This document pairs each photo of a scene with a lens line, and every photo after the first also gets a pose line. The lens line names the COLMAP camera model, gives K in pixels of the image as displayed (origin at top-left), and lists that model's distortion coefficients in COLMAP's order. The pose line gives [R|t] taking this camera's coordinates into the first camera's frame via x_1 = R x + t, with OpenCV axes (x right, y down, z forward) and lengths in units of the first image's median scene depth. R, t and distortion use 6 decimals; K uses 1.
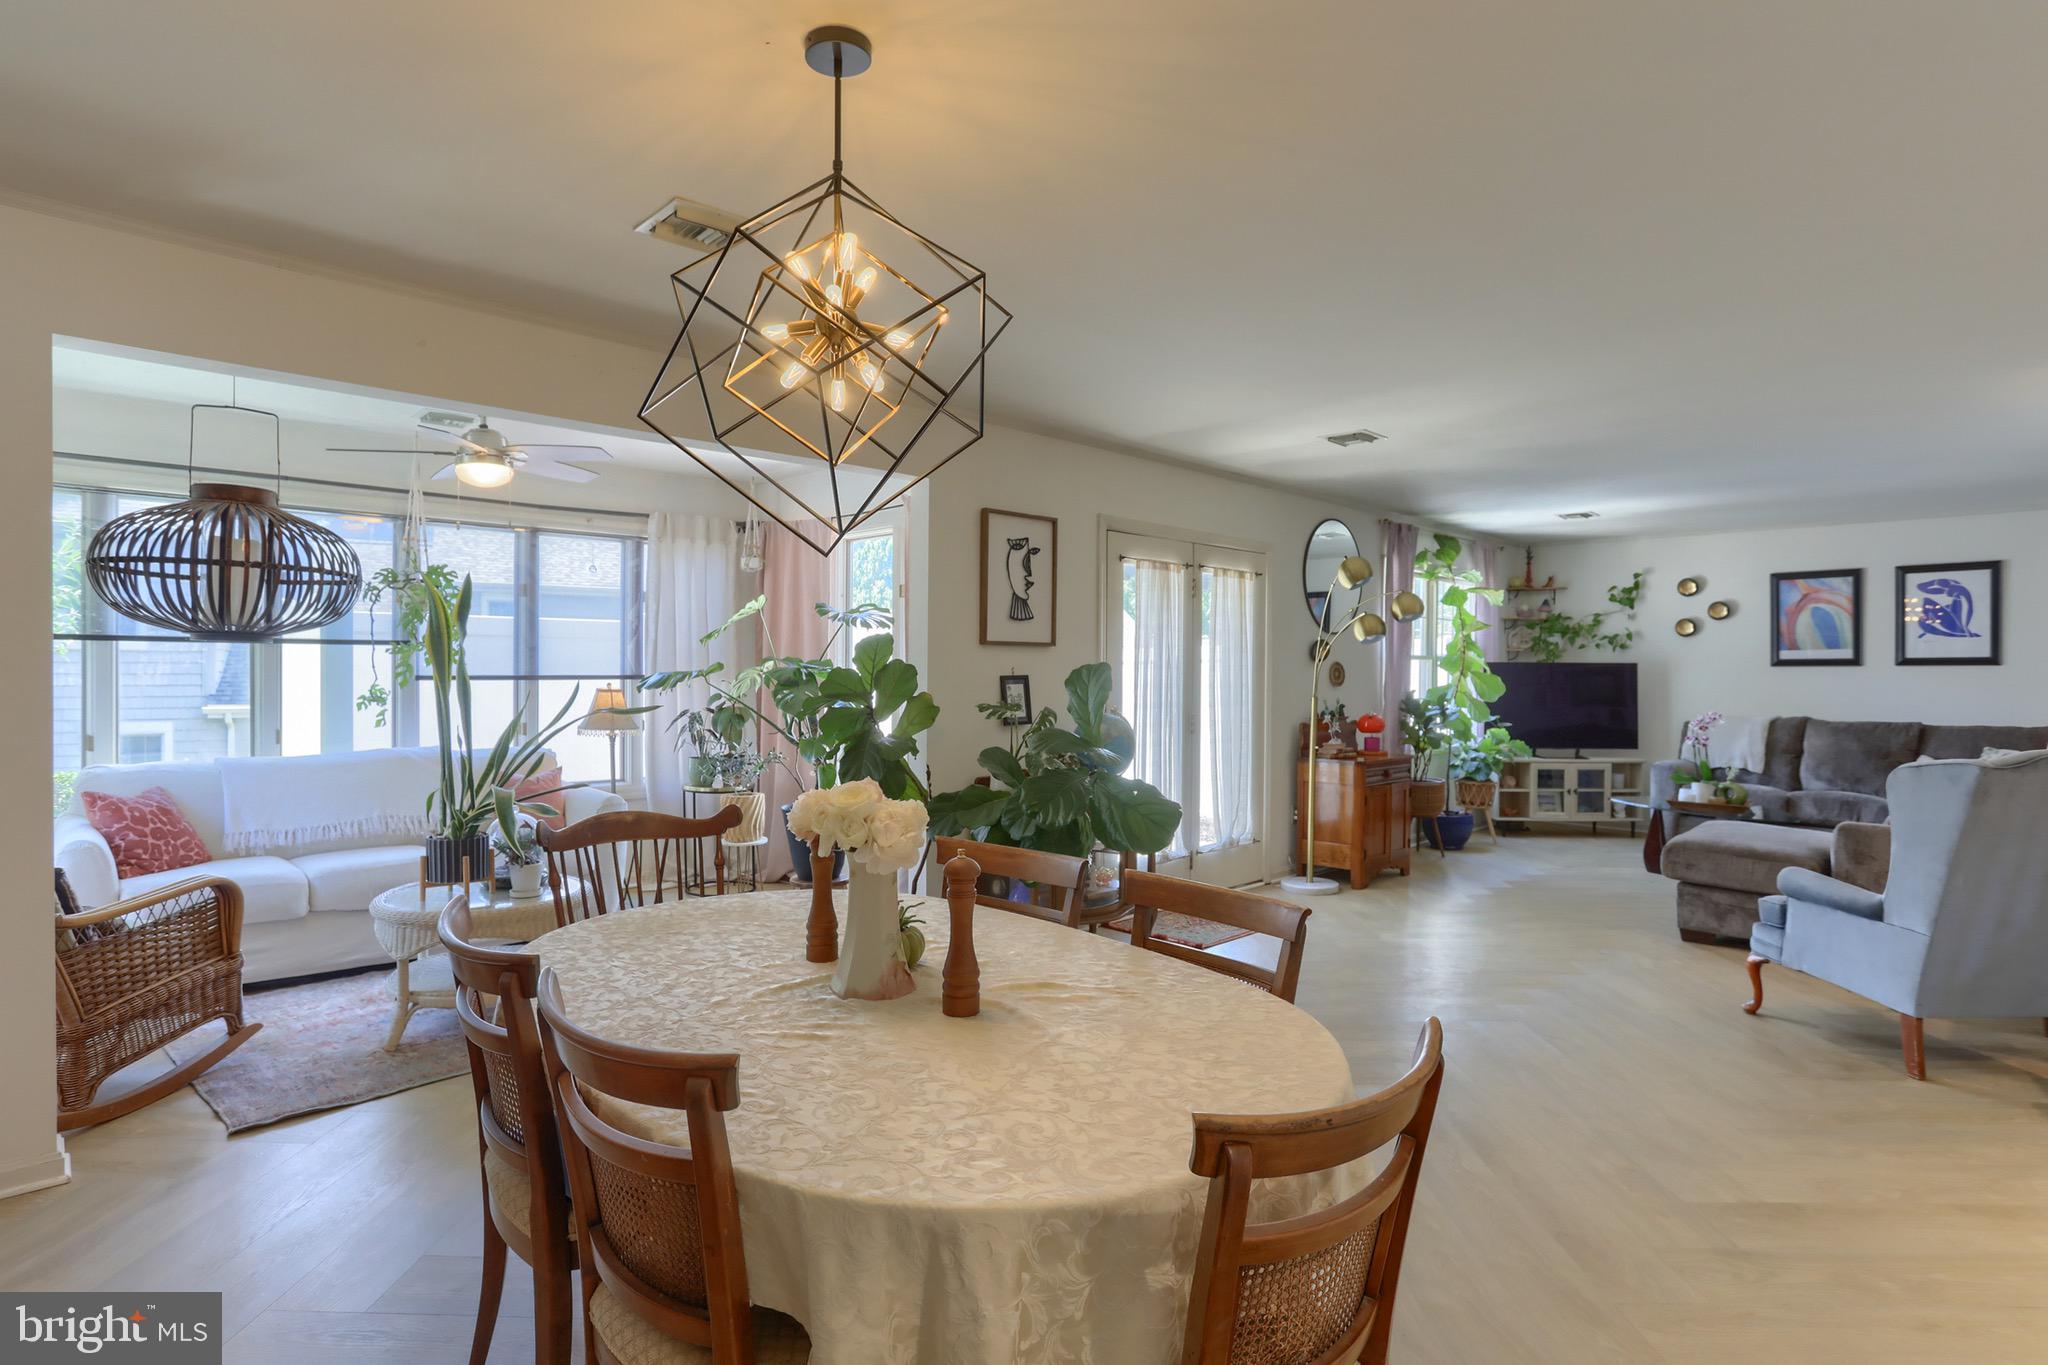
lens RADIAL K [[1056.5, 0, 1038.9], [0, 1056.5, 658.0], [0, 0, 1]] dist [-0.059243, 0.027031]
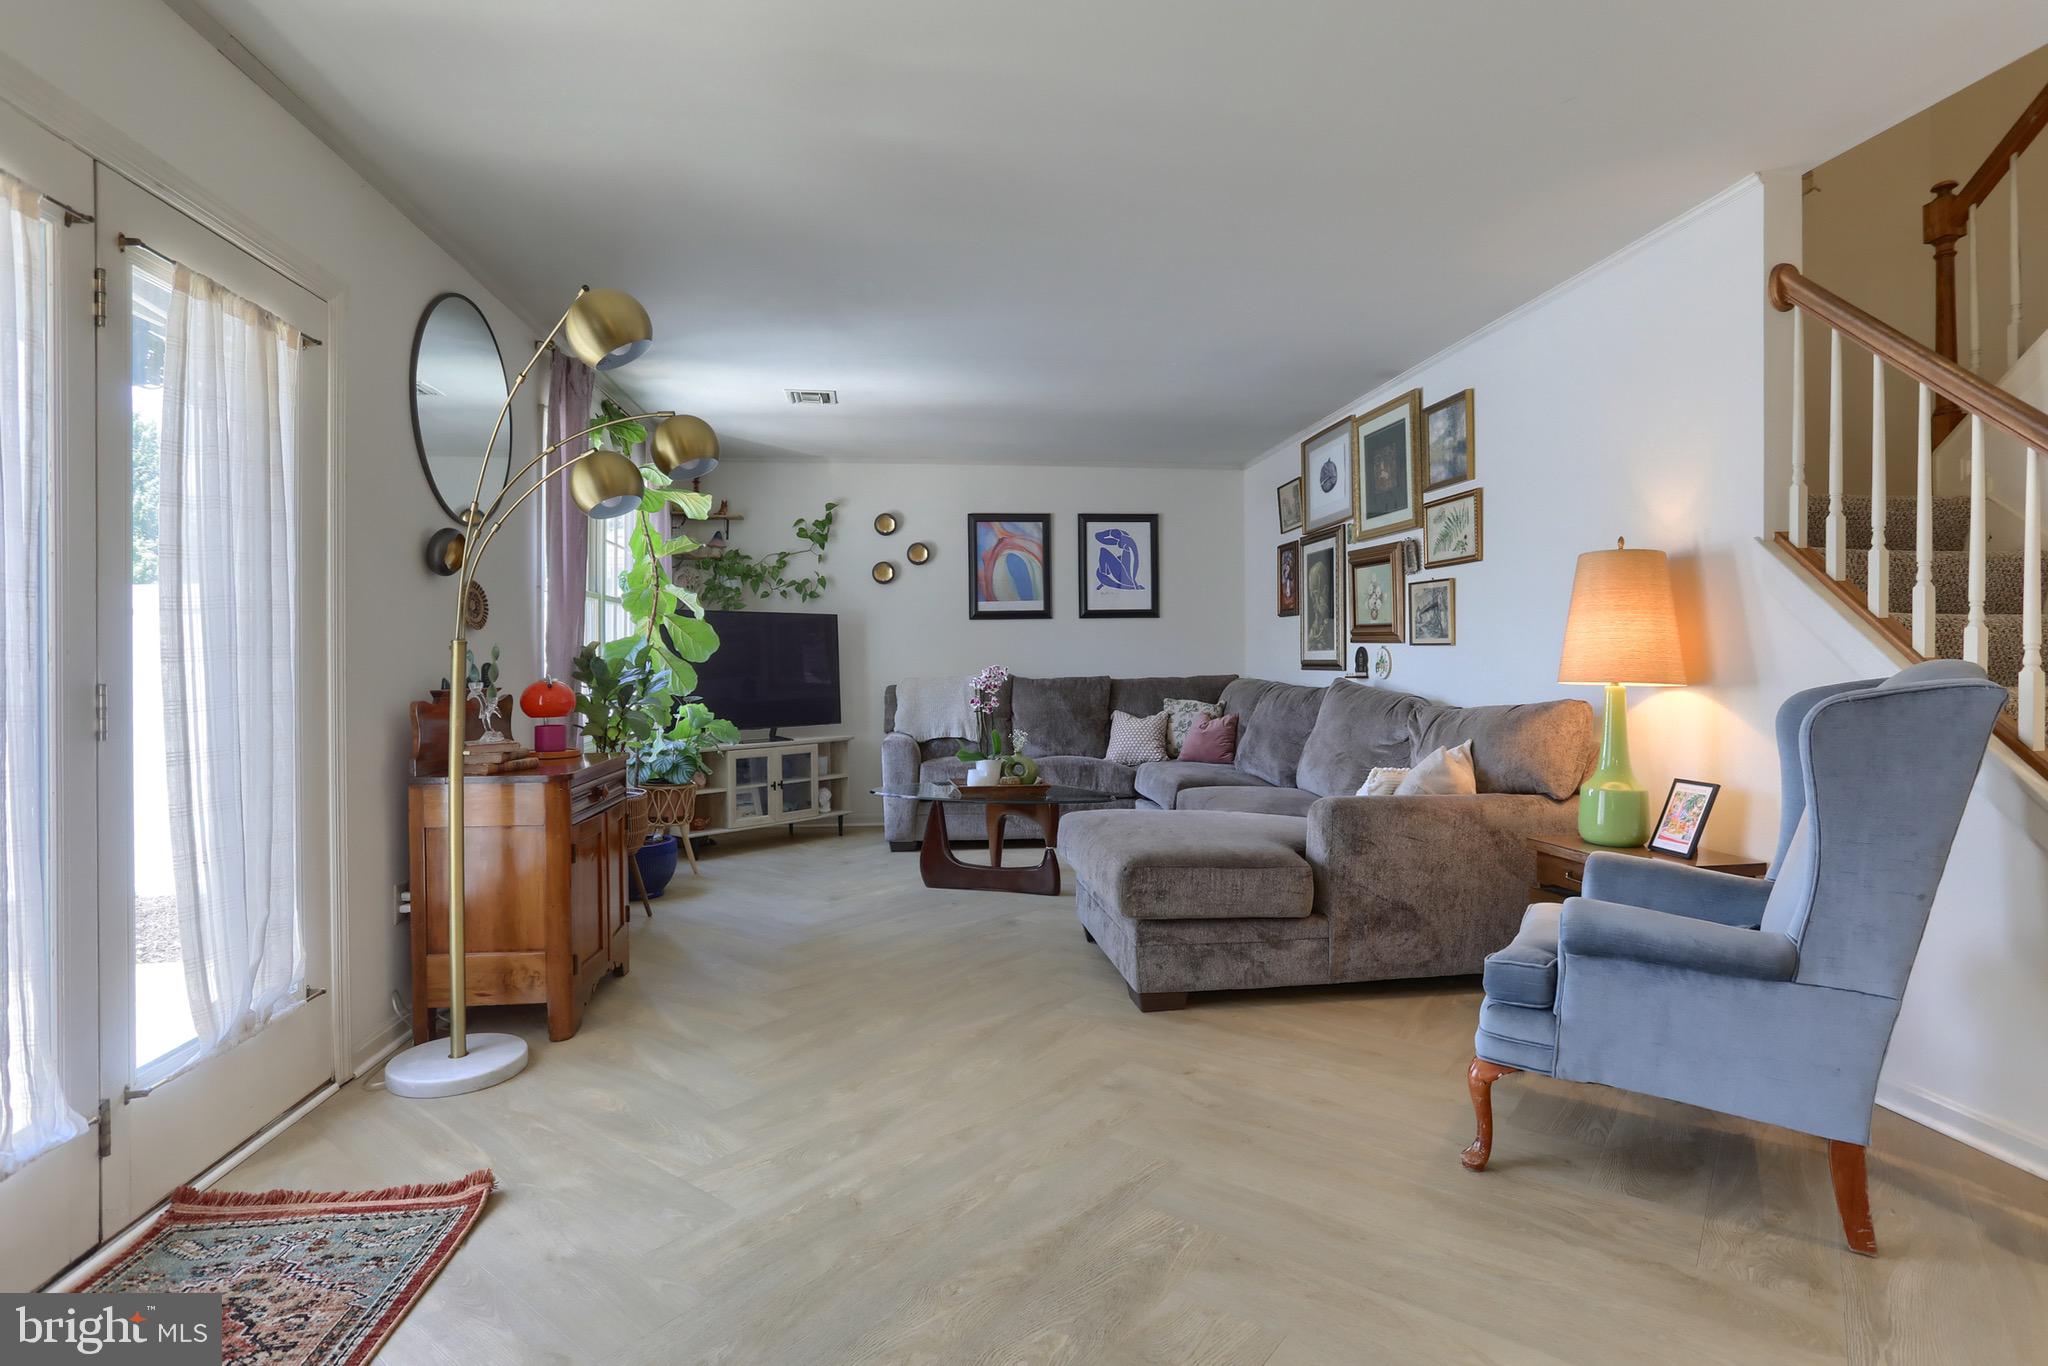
lens RADIAL K [[1041.8, 0, 1031.4], [0, 1041.8, 661.4], [0, 0, 1]] dist [-0.059791, 0.038674]
pose [[0.633263, -0.014809, 0.773795, 0.060928], [0.005056, 0.999875, 0.014998, 0.032001], [-0.773920, -0.005585, 0.633259, 0.417658]]
